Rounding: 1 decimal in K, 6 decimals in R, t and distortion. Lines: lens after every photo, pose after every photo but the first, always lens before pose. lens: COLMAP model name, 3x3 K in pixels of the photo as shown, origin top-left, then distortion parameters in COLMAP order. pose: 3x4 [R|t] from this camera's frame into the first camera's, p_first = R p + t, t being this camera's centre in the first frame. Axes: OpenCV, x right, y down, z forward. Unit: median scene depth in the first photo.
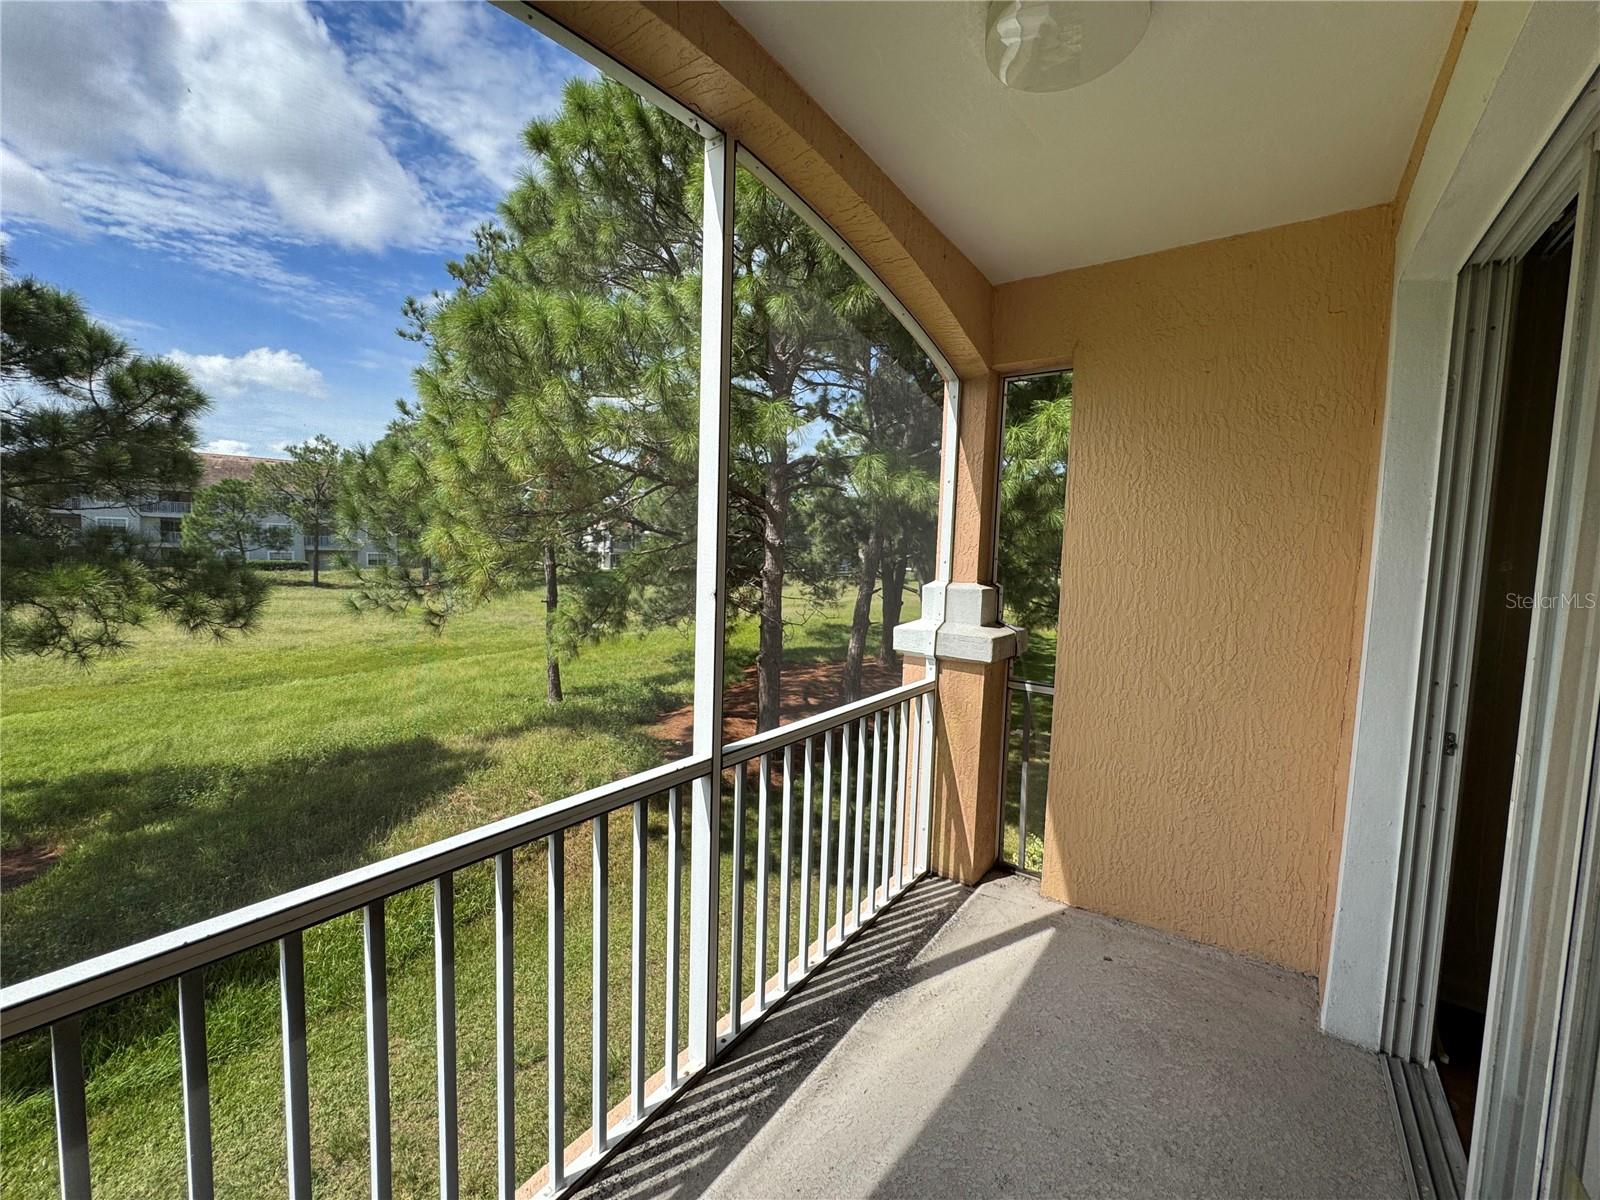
lens RADIAL K [[643.9, 0, 797.4], [0, 643.9, 602.6], [0, 0, 1]] dist [-0.004069, -0.000218]
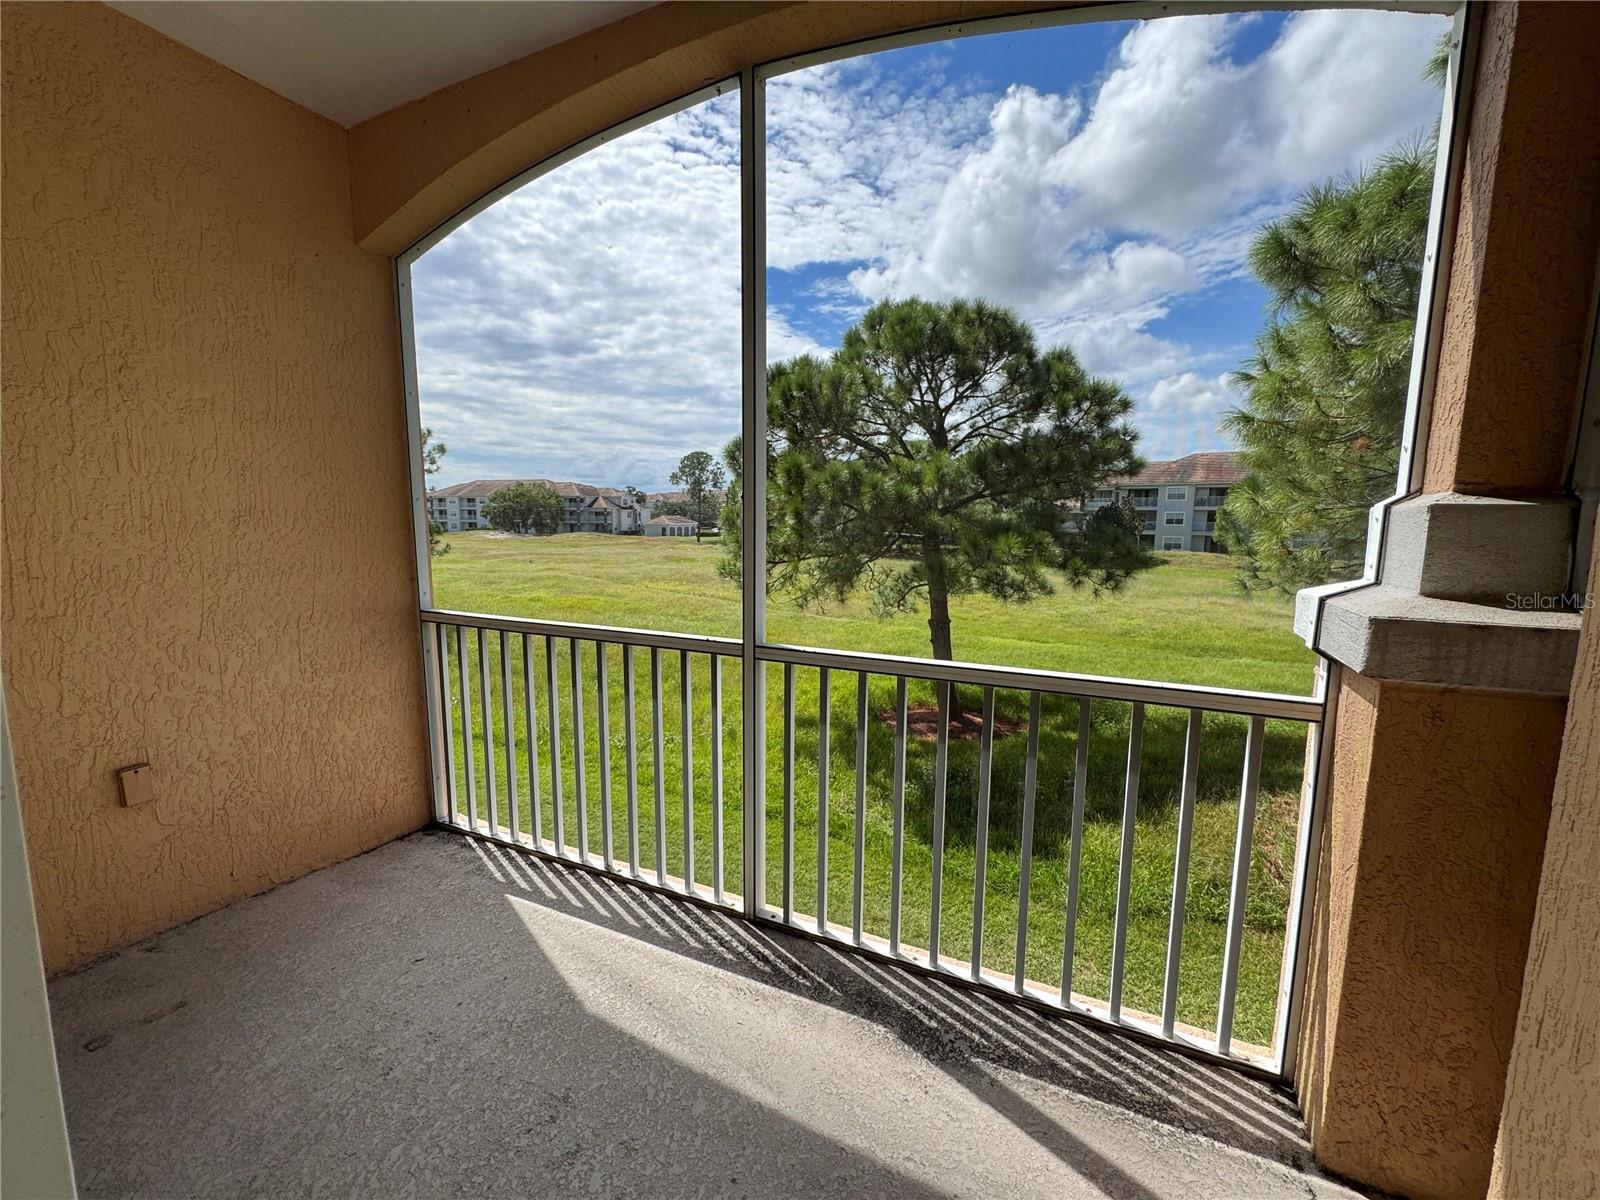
lens RADIAL K [[643.9, 0, 798.3], [0, 643.9, 593.6], [0, 0, 1]] dist [-0.004069, -0.000218]
pose [[0.199195, 0.087755, -0.976023, 0.838037], [-0.089170, 0.993474, 0.071125, 0.056062], [0.975894, 0.072864, 0.205720, 0.721354]]
